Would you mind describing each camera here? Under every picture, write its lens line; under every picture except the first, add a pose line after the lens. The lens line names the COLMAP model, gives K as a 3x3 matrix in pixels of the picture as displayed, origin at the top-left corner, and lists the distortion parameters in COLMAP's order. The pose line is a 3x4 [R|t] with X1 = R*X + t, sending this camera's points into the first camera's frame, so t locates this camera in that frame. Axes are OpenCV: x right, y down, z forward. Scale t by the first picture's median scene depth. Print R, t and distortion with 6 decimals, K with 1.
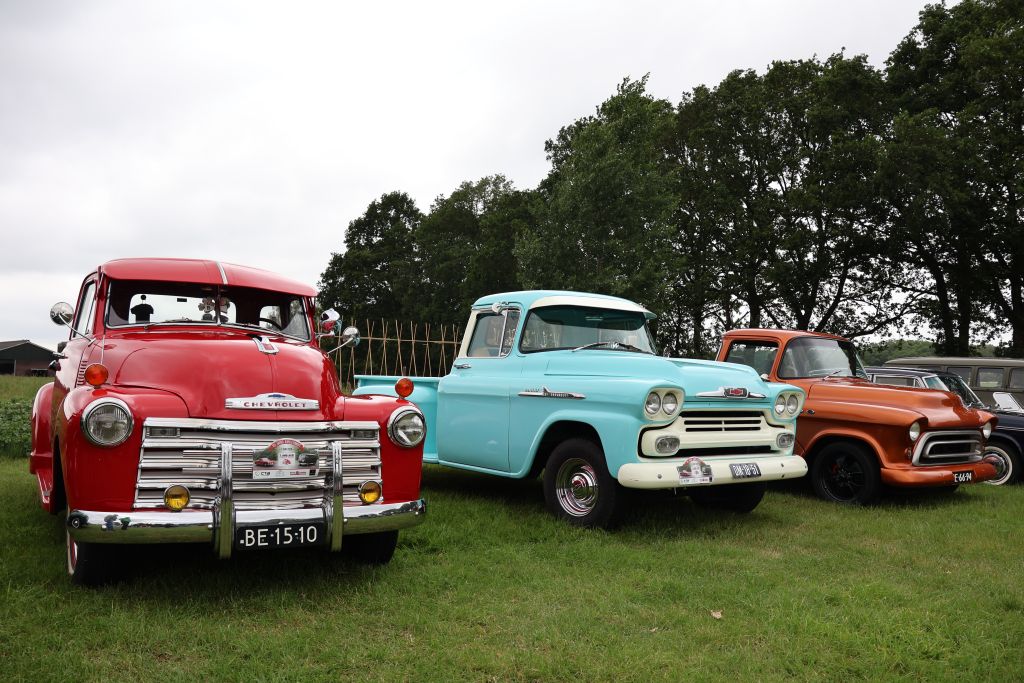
lens RADIAL K [[843.5, 0, 509.3], [0, 843.5, 346.4], [0, 0, 1]] dist [-0.159194, 0.124272]
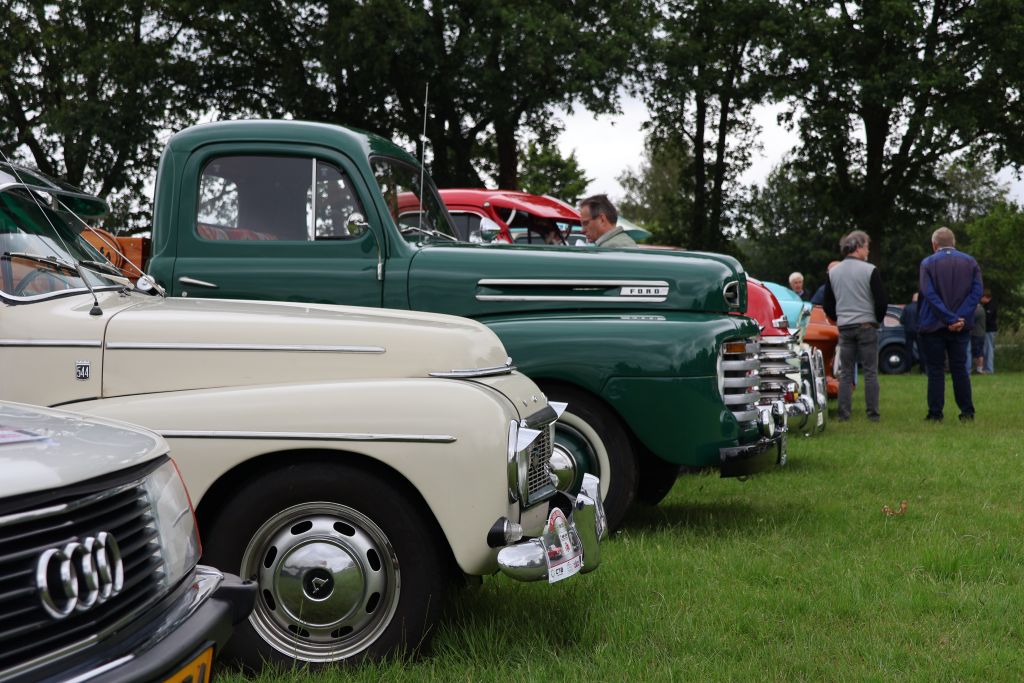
lens RADIAL K [[1758.1, 0, 512.0], [0, 1758.1, 341.5], [0, 0, 1]] dist [0.064181, 1.492242]
pose [[0.744296, -0.046468, 0.666231, -0.201781], [0.009730, 0.998225, 0.058753, -0.005867], [-0.667778, -0.037247, 0.743428, -0.063580]]
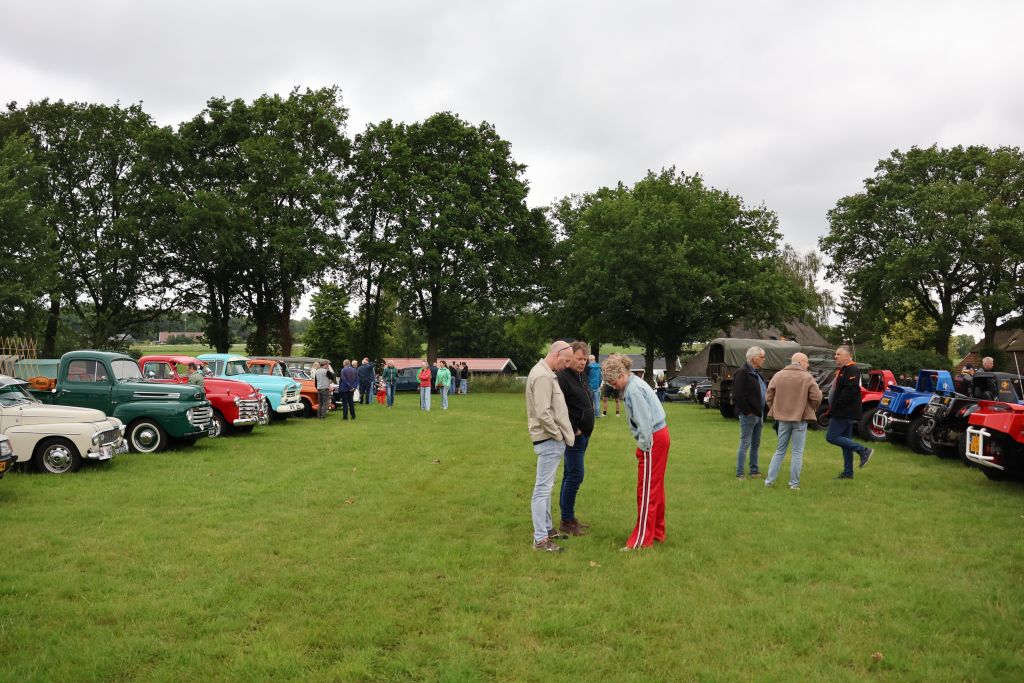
lens RADIAL K [[843.5, 0, 509.3], [0, 843.5, 346.4], [0, 0, 1]] dist [-0.159194, 0.124272]
pose [[0.600422, -0.014183, 0.799558, -0.261409], [-0.023236, 0.999111, 0.035172, -0.033698], [-0.799346, -0.039697, 0.599558, -0.243614]]
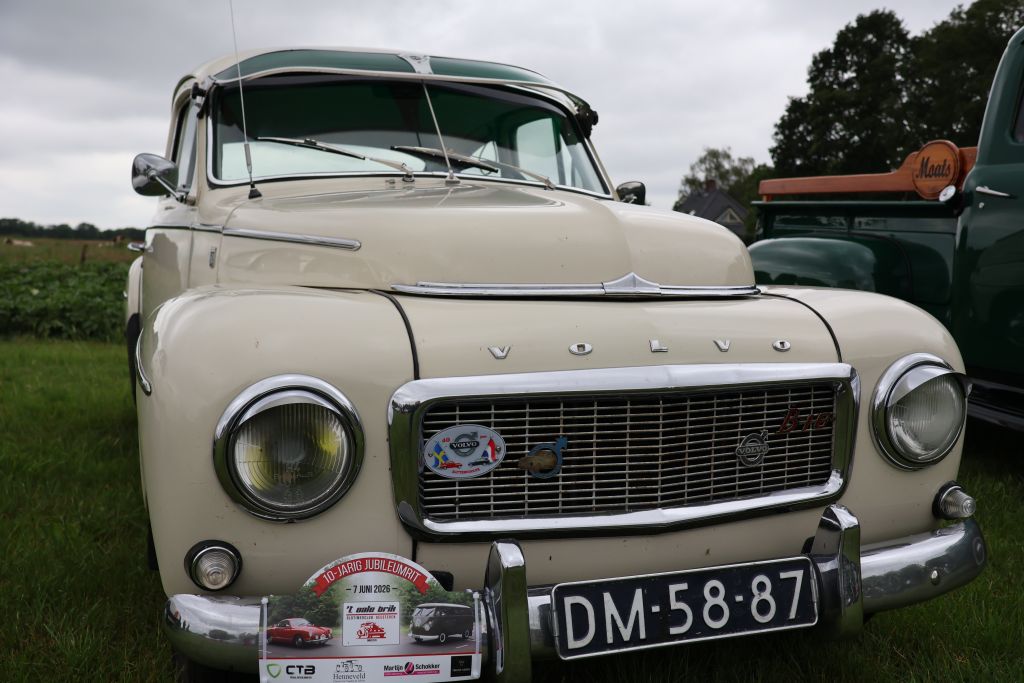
lens RADIAL K [[1034.0, 0, 525.5], [0, 1034.0, 342.5], [0, 0, 1]] dist [-0.035416, -0.002622]
pose [[0.923637, 0.032030, -0.381929, -0.119316], [0.014491, 0.992871, 0.118310, -0.000422], [0.382995, -0.114810, 0.916588, -0.017749]]
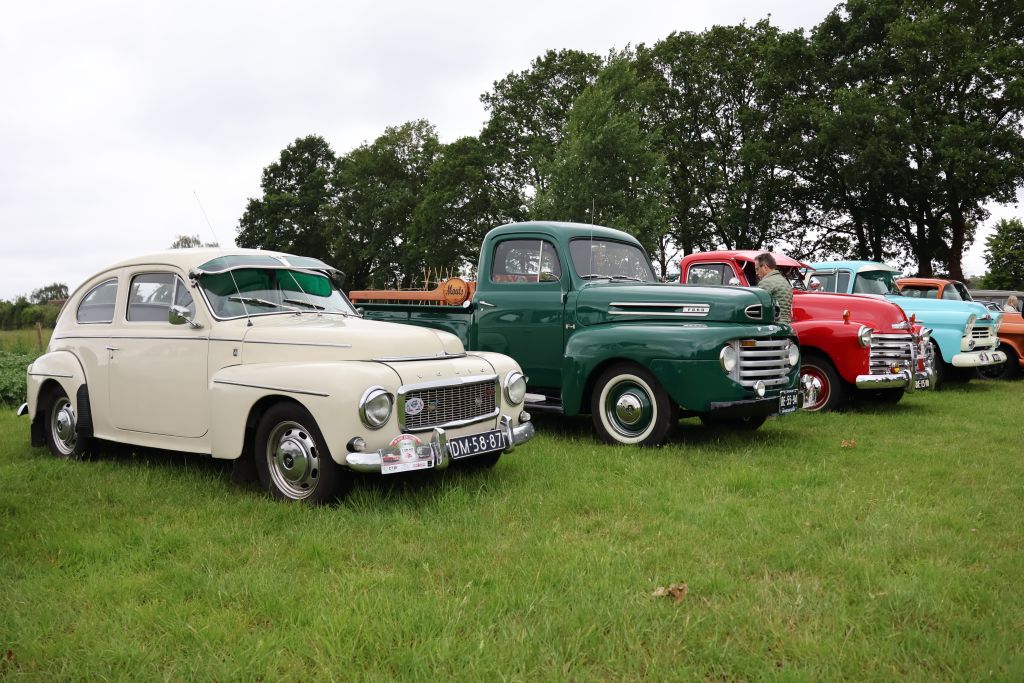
lens RADIAL K [[843.5, 0, 509.3], [0, 843.5, 346.4], [0, 0, 1]] dist [-0.159194, 0.124272]
pose [[0.985611, -0.038981, 0.164471, -0.138173], [0.026374, 0.996593, 0.078146, -0.006338], [-0.166957, -0.072684, 0.983281, -0.079163]]
